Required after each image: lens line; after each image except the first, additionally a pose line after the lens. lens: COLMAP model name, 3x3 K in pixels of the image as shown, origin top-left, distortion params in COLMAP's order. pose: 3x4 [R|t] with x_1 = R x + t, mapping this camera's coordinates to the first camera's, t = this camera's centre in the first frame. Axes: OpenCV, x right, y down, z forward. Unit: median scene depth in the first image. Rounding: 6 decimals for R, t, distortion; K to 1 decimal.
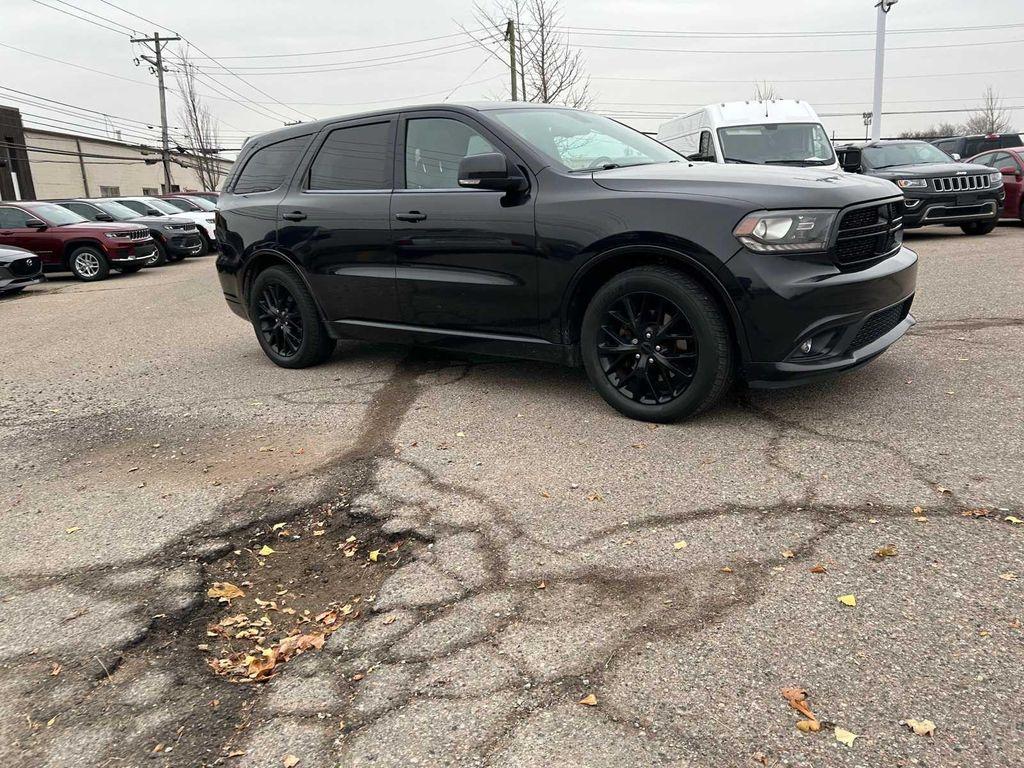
lens RADIAL K [[771.7, 0, 509.3], [0, 771.7, 378.3], [0, 0, 1]] dist [0.055093, -0.054338]
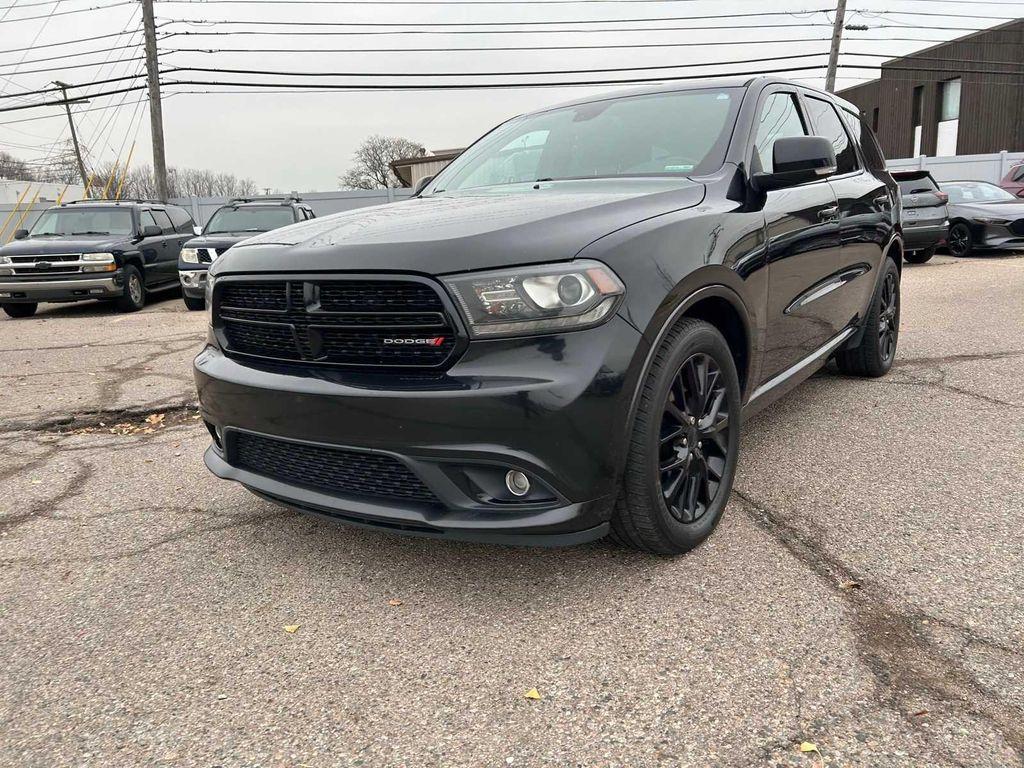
lens RADIAL K [[771.7, 0, 515.7], [0, 771.7, 385.3], [0, 0, 1]] dist [0.055093, -0.054338]
pose [[0.091466, 0.271661, -0.958037, 1.038014], [-0.179594, 0.950794, 0.252461, -0.309929], [0.979479, 0.148966, 0.135754, 1.024325]]
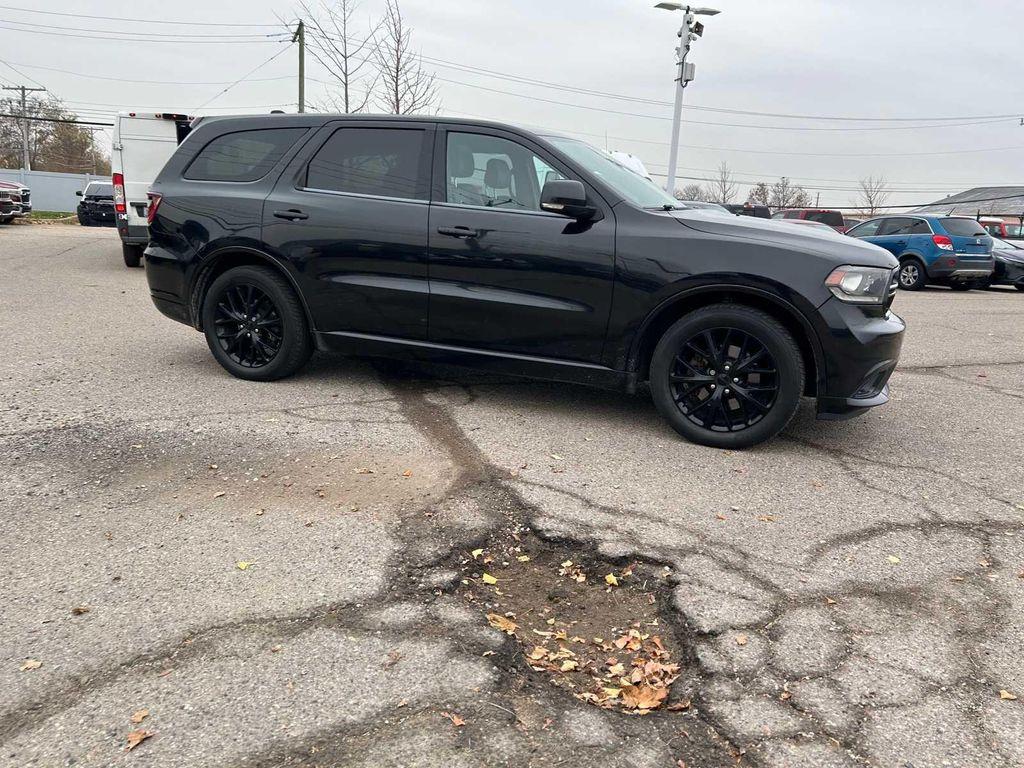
lens RADIAL K [[771.7, 0, 526.2], [0, 771.7, 386.8], [0, 0, 1]] dist [0.055093, -0.054338]
pose [[0.940036, 0.040777, 0.338629, -0.416395], [-0.035238, 0.999126, -0.022491, 0.004947], [-0.339250, 0.009210, 0.940651, 0.066646]]
